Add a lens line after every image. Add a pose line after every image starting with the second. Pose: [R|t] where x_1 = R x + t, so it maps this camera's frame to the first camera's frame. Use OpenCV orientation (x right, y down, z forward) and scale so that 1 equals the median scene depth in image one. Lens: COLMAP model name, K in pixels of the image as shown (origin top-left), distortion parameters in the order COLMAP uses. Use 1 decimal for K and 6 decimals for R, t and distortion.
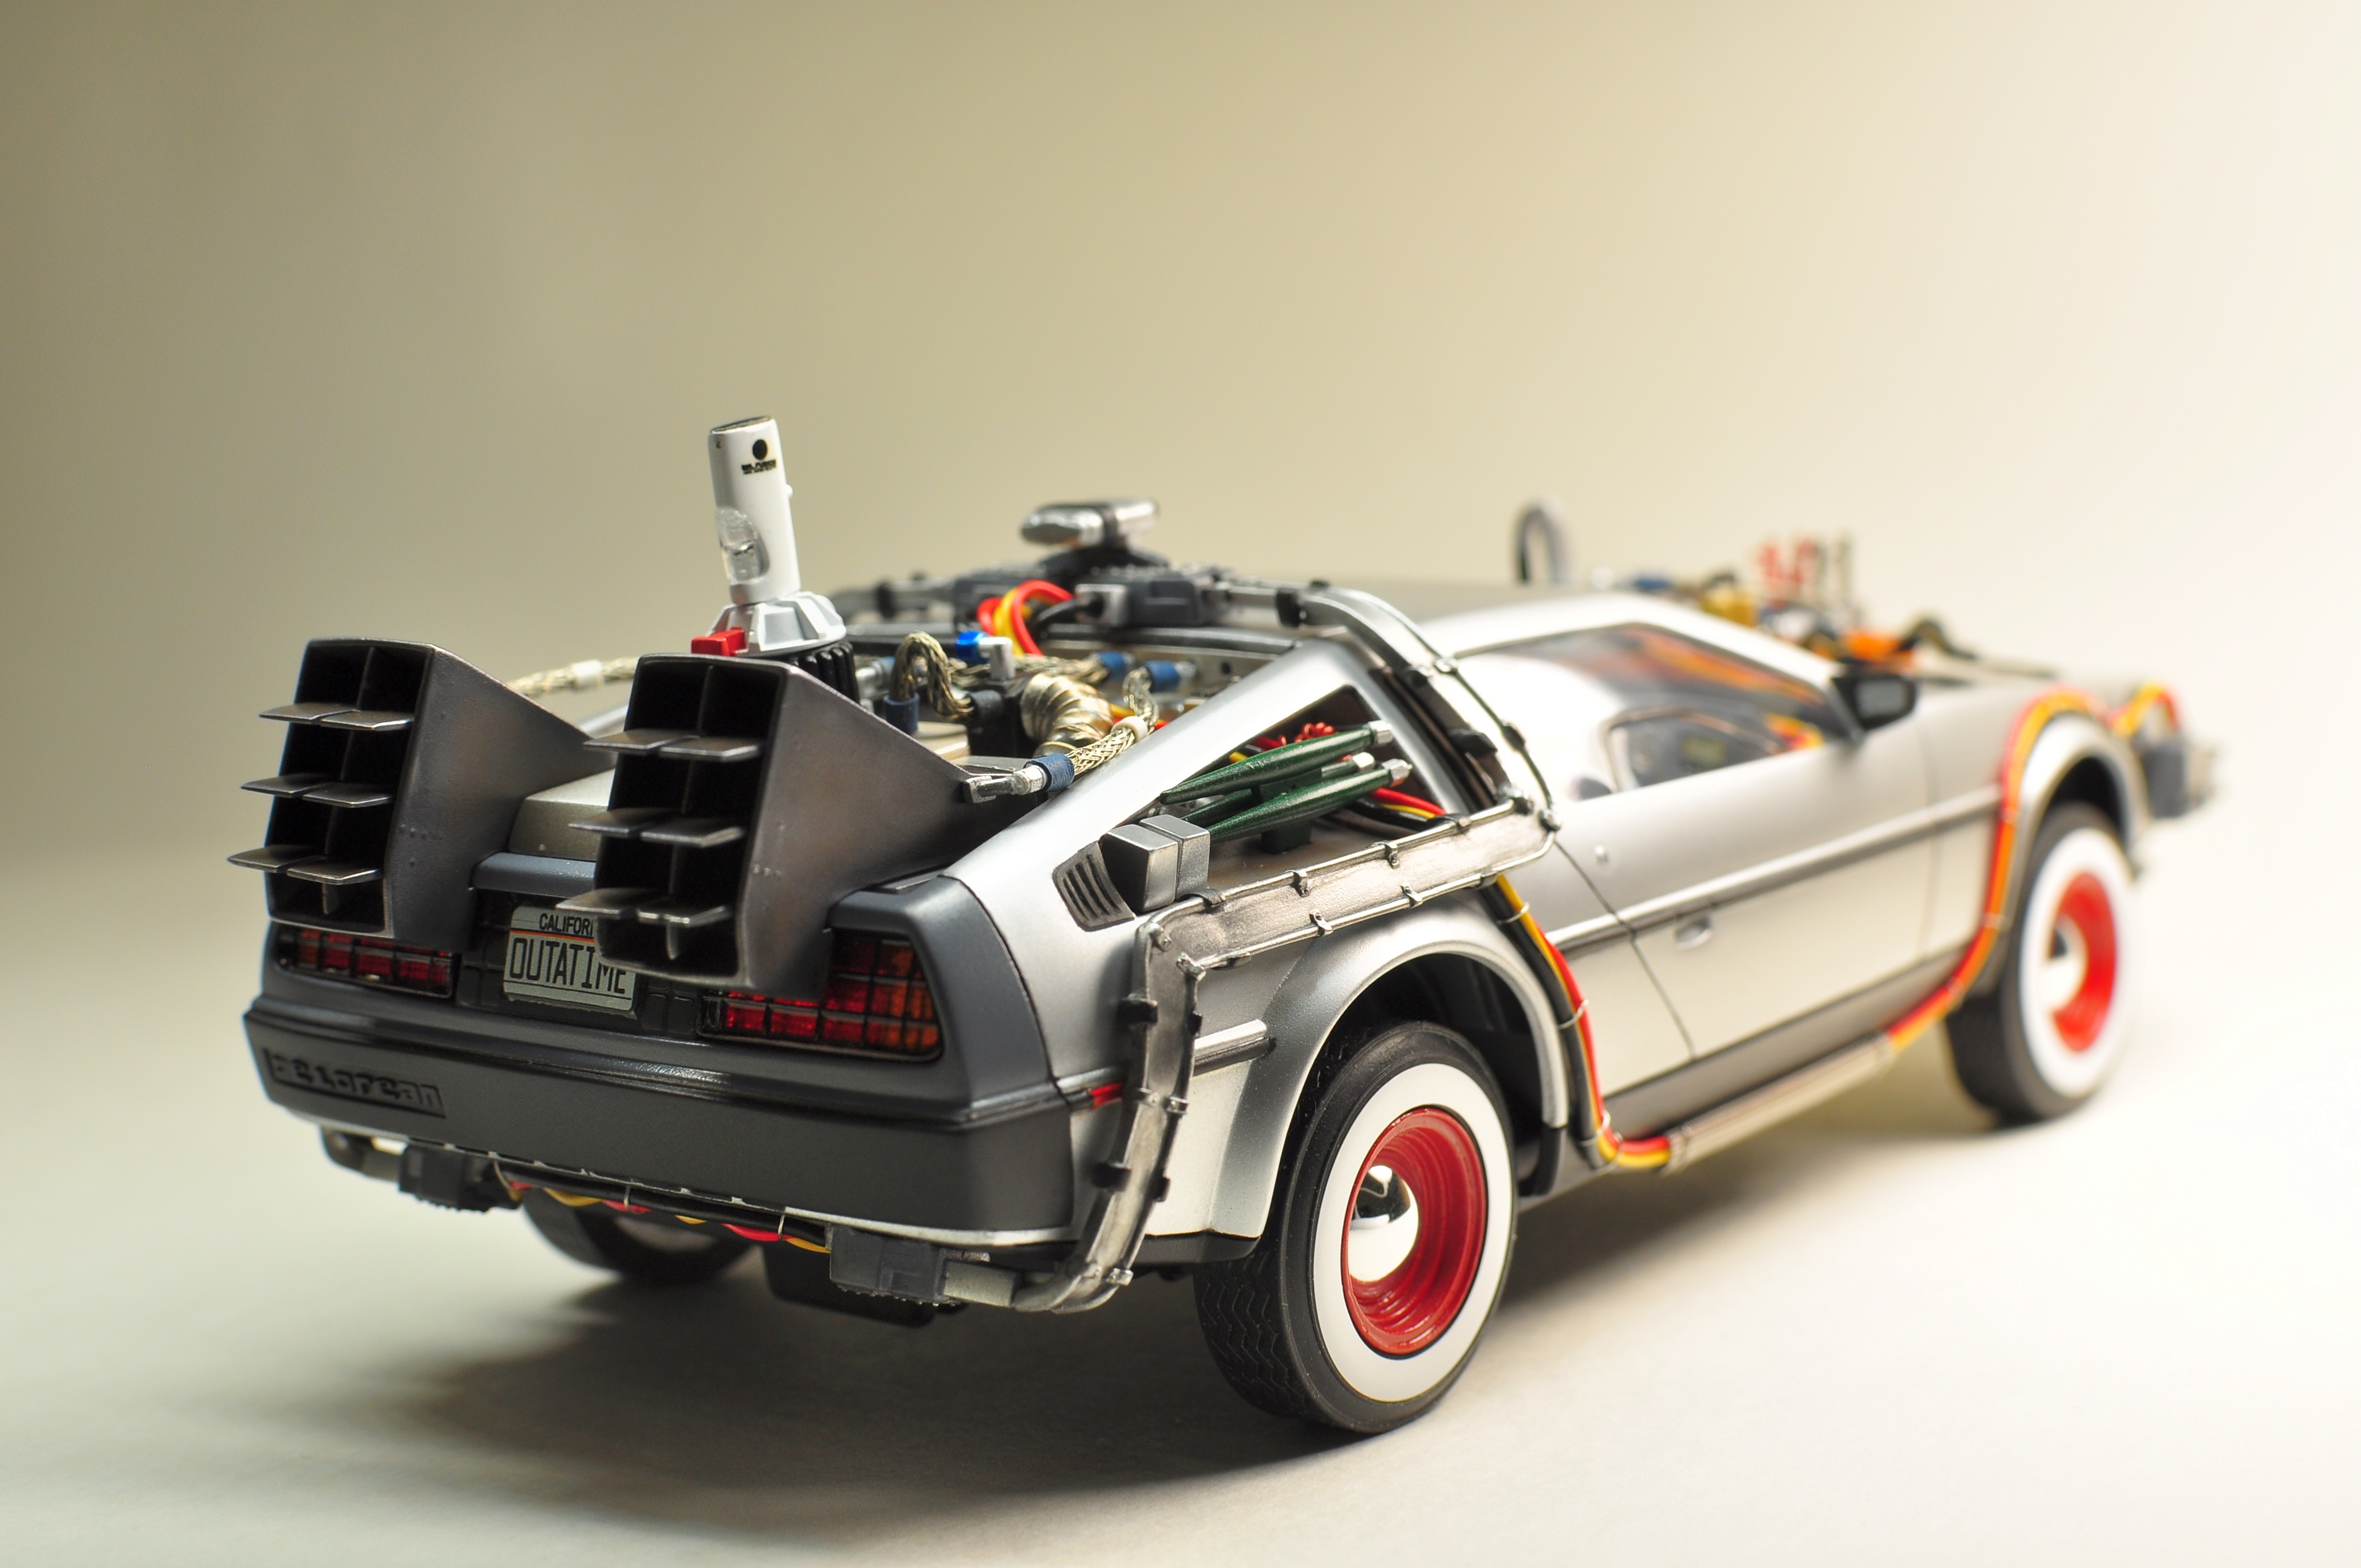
lens RADIAL K [[3657.5, 0, 1172.2], [0, 3657.5, 776.4], [0, 0, 1]] dist [-0.216366, 0.000000]
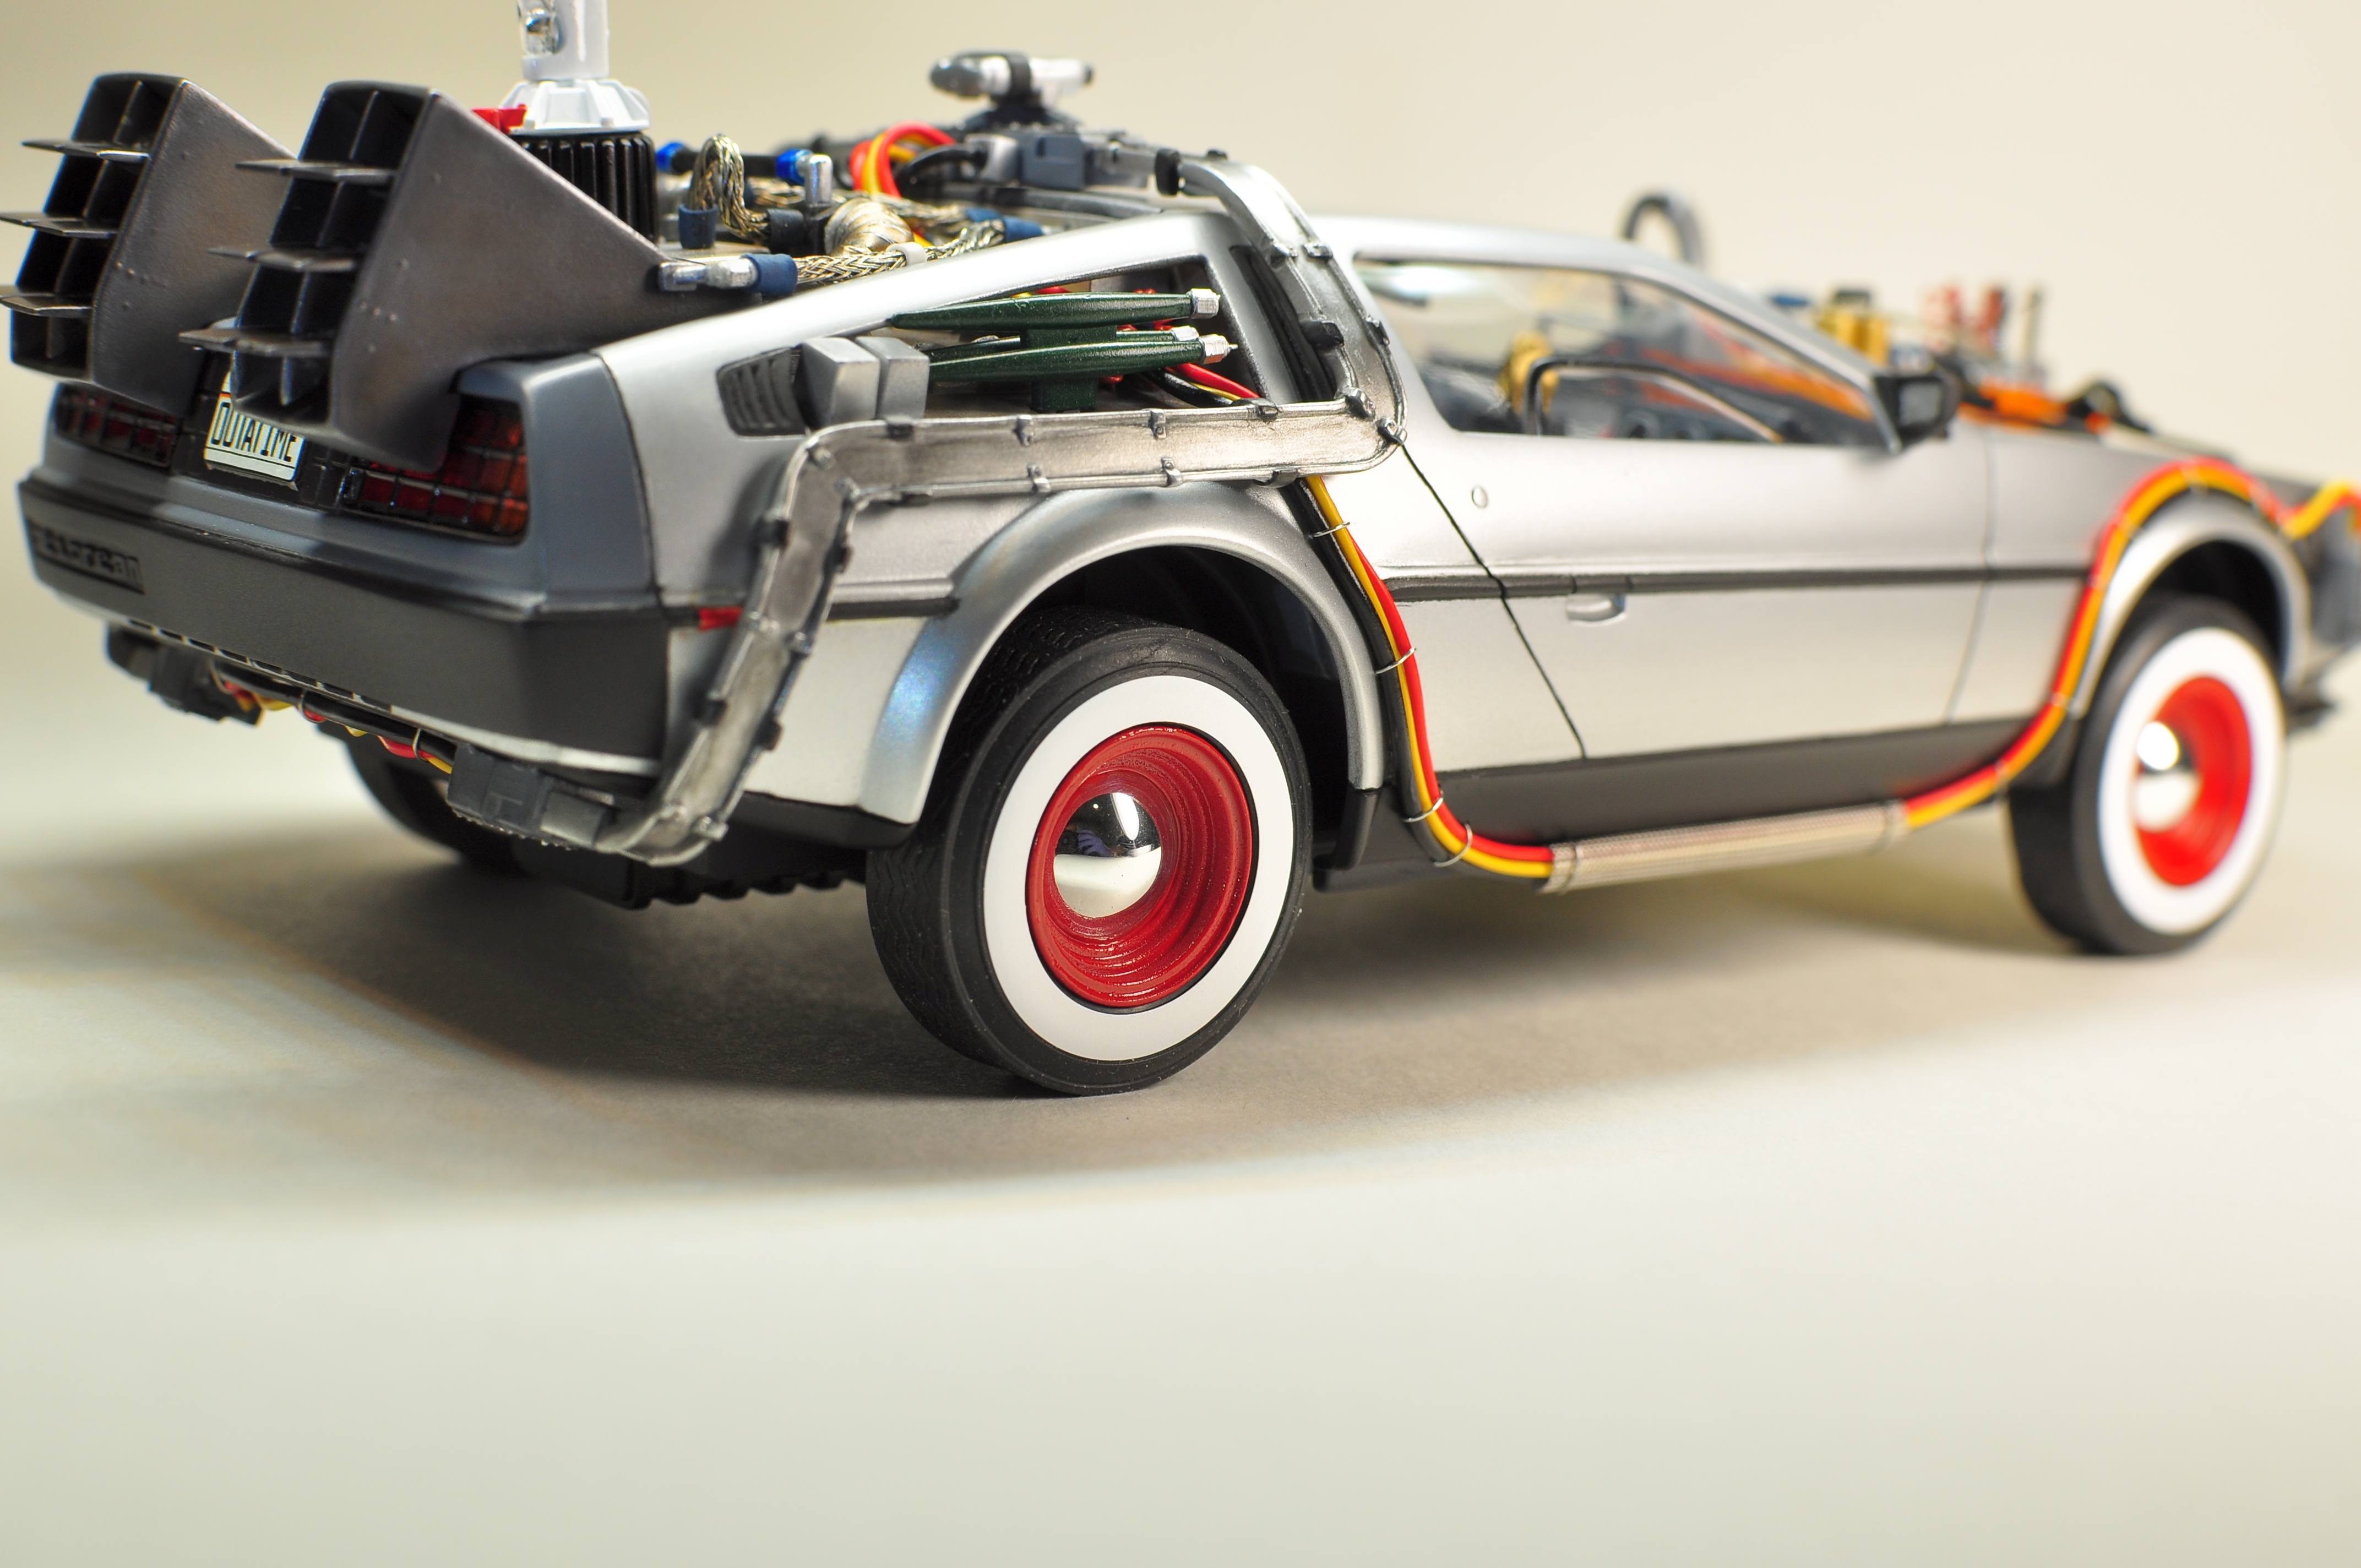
lens RADIAL K [[3657.5, 0, 1178.1], [0, 3657.5, 774.7], [0, 0, 1]] dist [-0.216366, 0.000000]
pose [[0.972513, 0.142390, -0.184239, 0.236571], [-0.138399, 0.989779, 0.034411, 0.073414], [0.187255, -0.007967, 0.982279, 0.150415]]
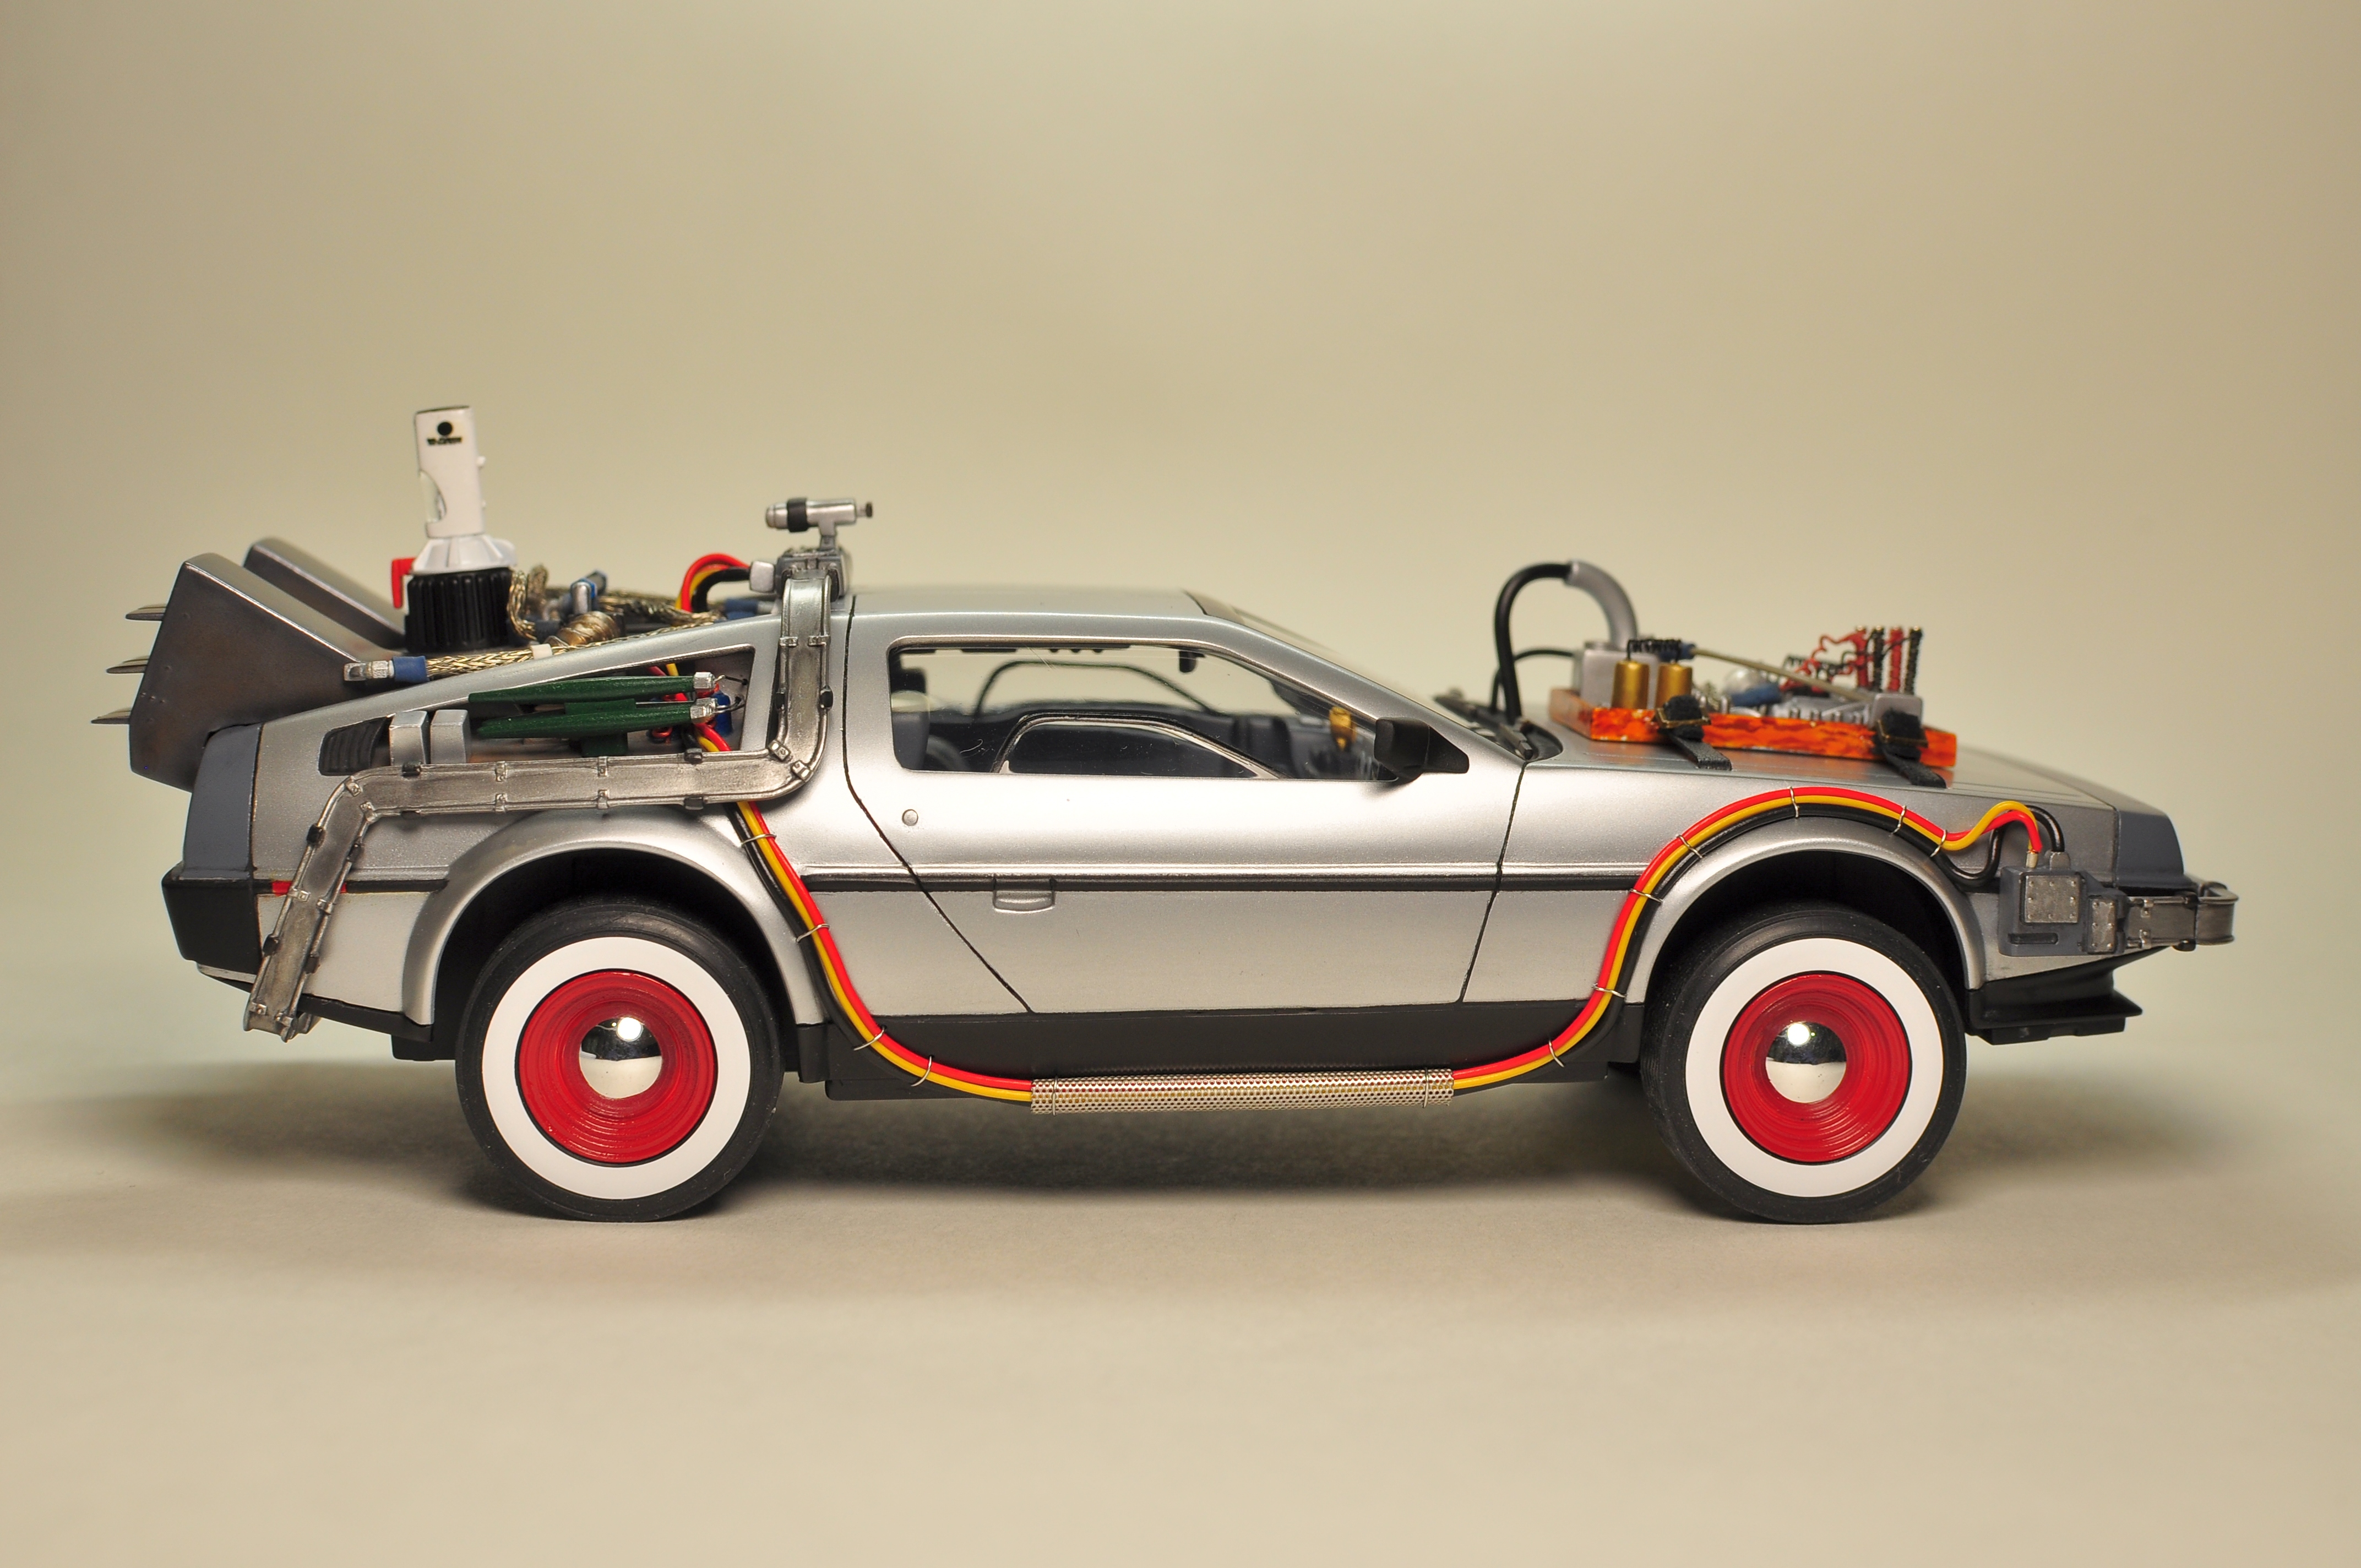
lens RADIAL K [[3611.9, 0, 1159.3], [0, 3611.9, 770.0], [0, 0, 1]] dist [-0.248906, 0.000000]
pose [[0.674979, 0.134588, -0.725458, 1.118065], [-0.140570, 0.988671, 0.052631, -0.072700], [0.724323, 0.066453, 0.686251, 0.272722]]
